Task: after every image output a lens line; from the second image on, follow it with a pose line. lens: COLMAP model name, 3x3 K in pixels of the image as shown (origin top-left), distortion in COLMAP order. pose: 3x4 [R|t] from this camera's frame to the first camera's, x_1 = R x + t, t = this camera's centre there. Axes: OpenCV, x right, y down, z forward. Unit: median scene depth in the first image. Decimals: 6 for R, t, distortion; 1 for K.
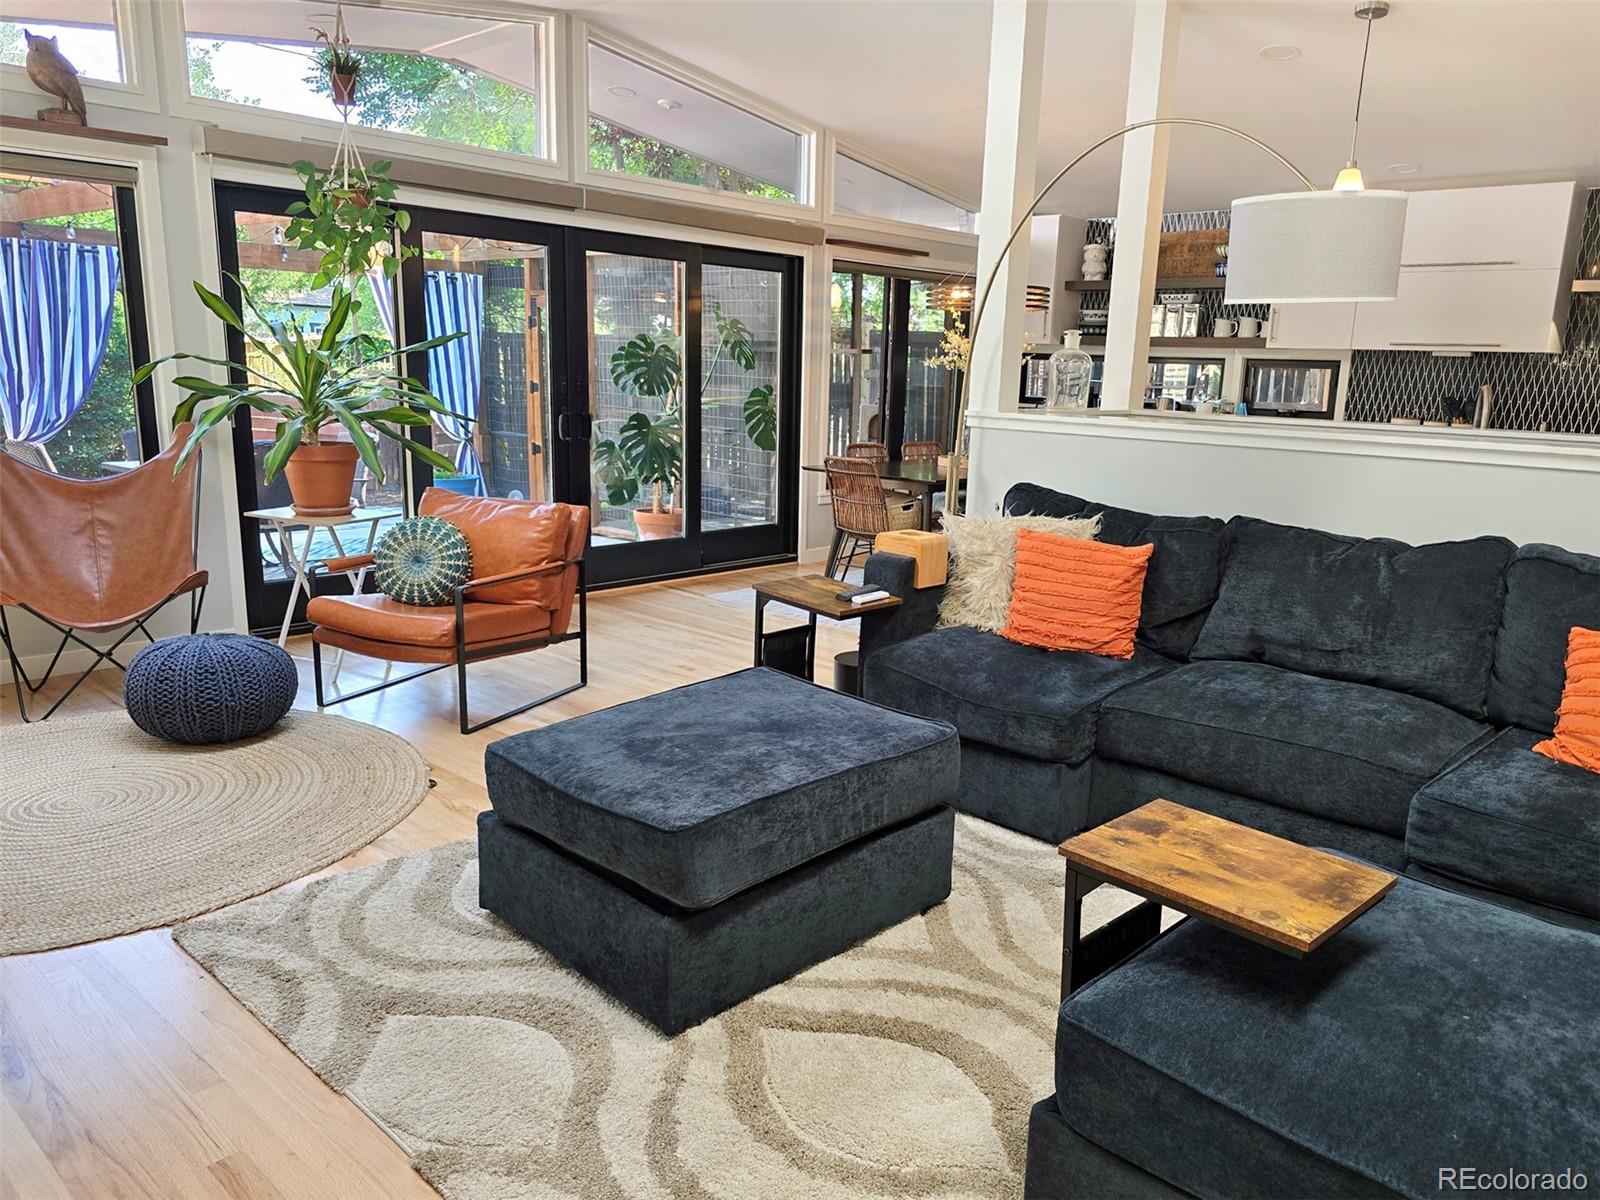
lens RADIAL K [[1088.1, 0, 800.0], [0, 1088.1, 600.0], [0, 0, 1]] dist [0.069415, -0.077090]
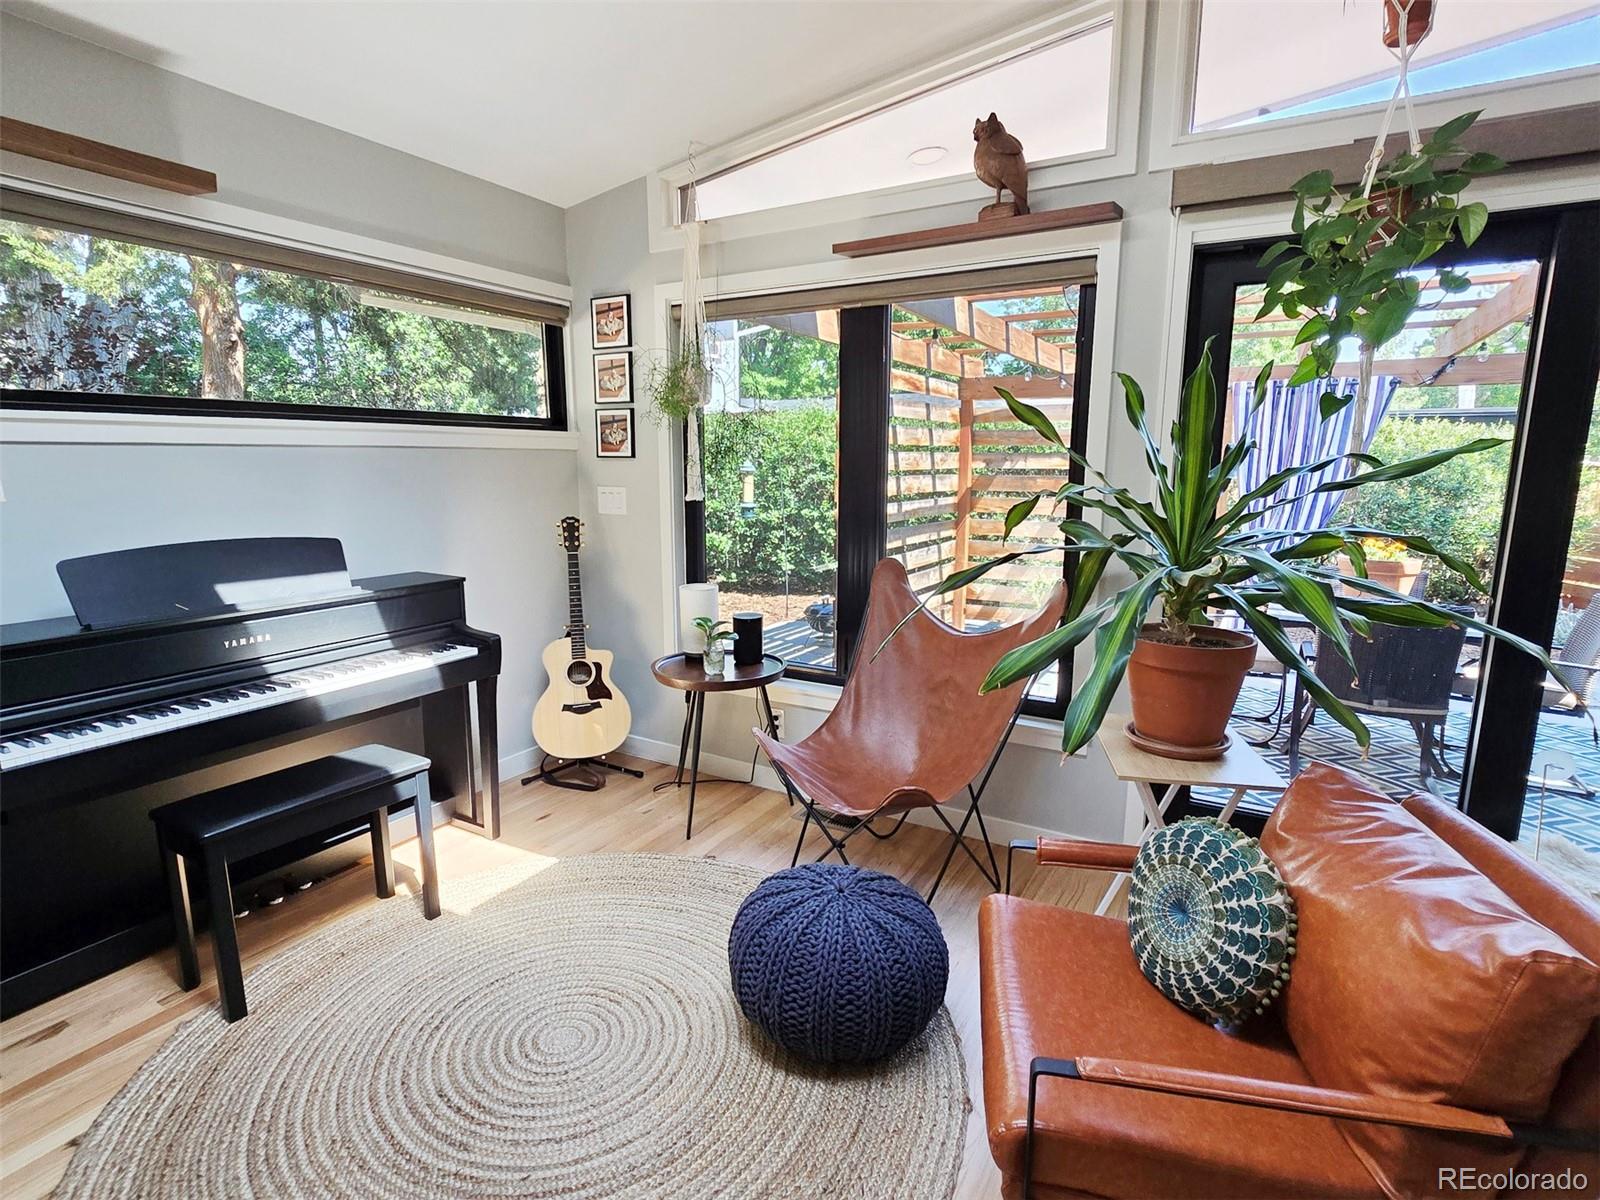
lens RADIAL K [[812.6, 0, 800.0], [0, 812.6, 600.0], [0, 0, 1]] dist [-0.000611, -0.000670]
pose [[0.224811, 0.138778, -0.964469, -0.056186], [-0.204840, 0.974418, 0.092463, -0.166888], [0.952628, 0.176775, 0.247487, 0.716645]]
